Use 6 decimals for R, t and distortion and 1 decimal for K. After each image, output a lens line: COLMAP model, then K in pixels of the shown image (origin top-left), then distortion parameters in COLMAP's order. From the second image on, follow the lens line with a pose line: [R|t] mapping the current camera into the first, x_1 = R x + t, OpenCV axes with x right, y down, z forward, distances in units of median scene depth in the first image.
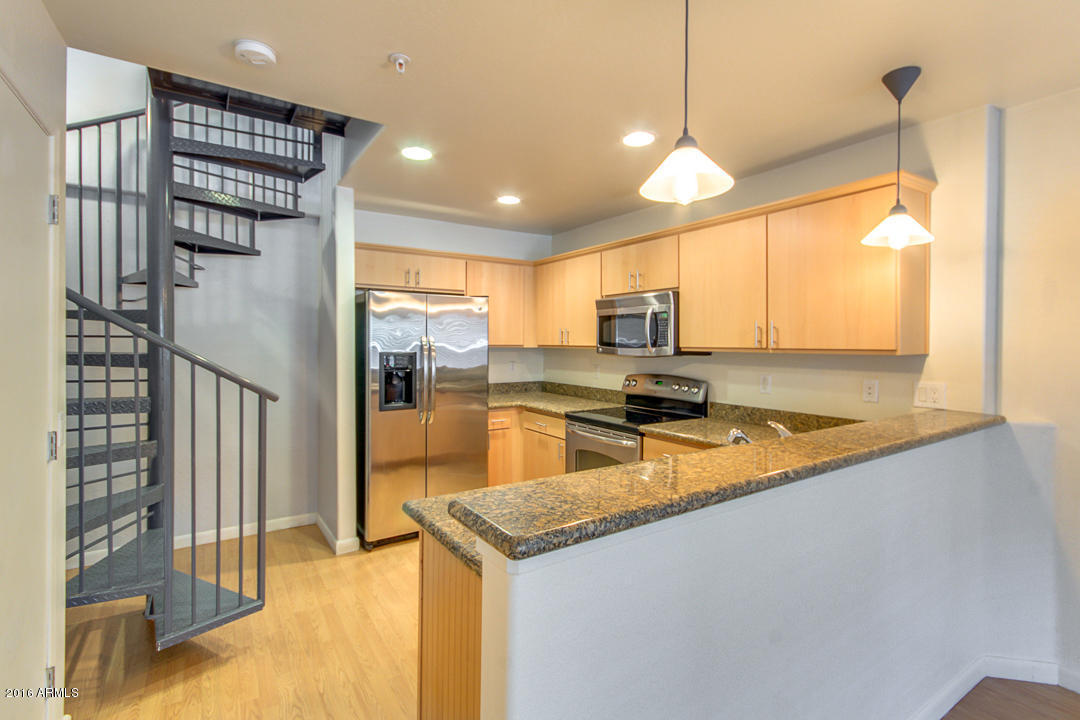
lens RADIAL K [[505.2, 0, 543.9], [0, 505.2, 339.8], [0, 0, 1]] dist [0.001723, 0.000378]
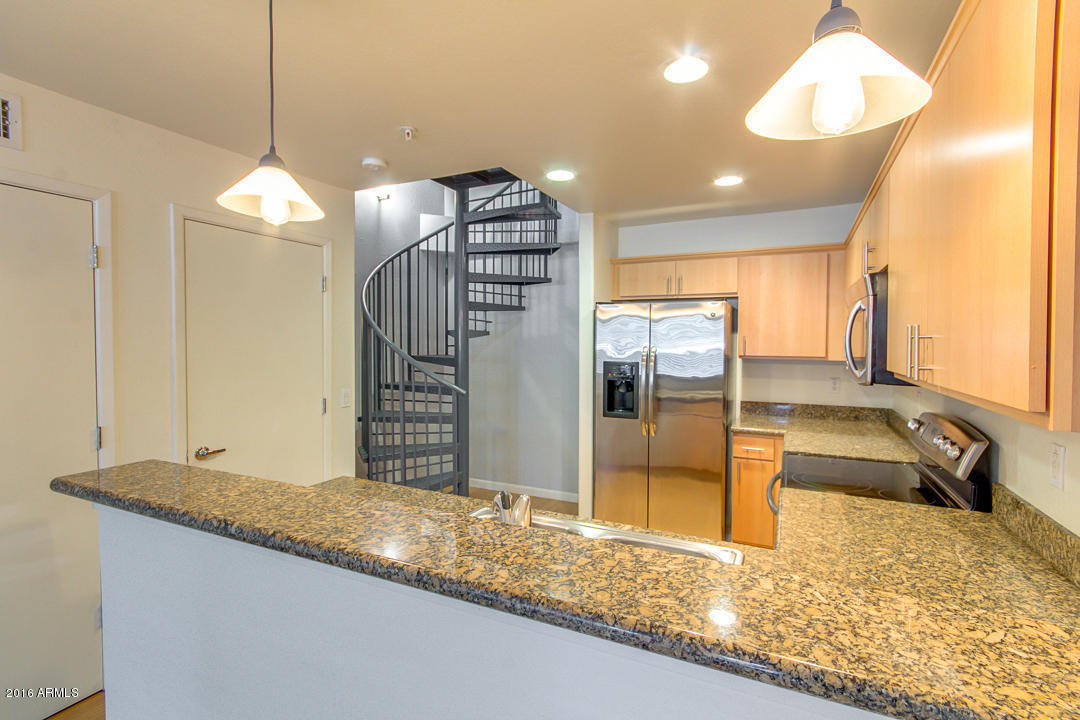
lens RADIAL K [[497.5, 0, 546.7], [0, 497.5, 355.6], [0, 0, 1]] dist [-0.000052, 0.000120]
pose [[0.500844, 0.023612, -0.865215, 0.518344], [-0.000192, 0.999631, 0.027169, -0.015645], [0.865538, -0.013442, 0.500664, 0.360419]]
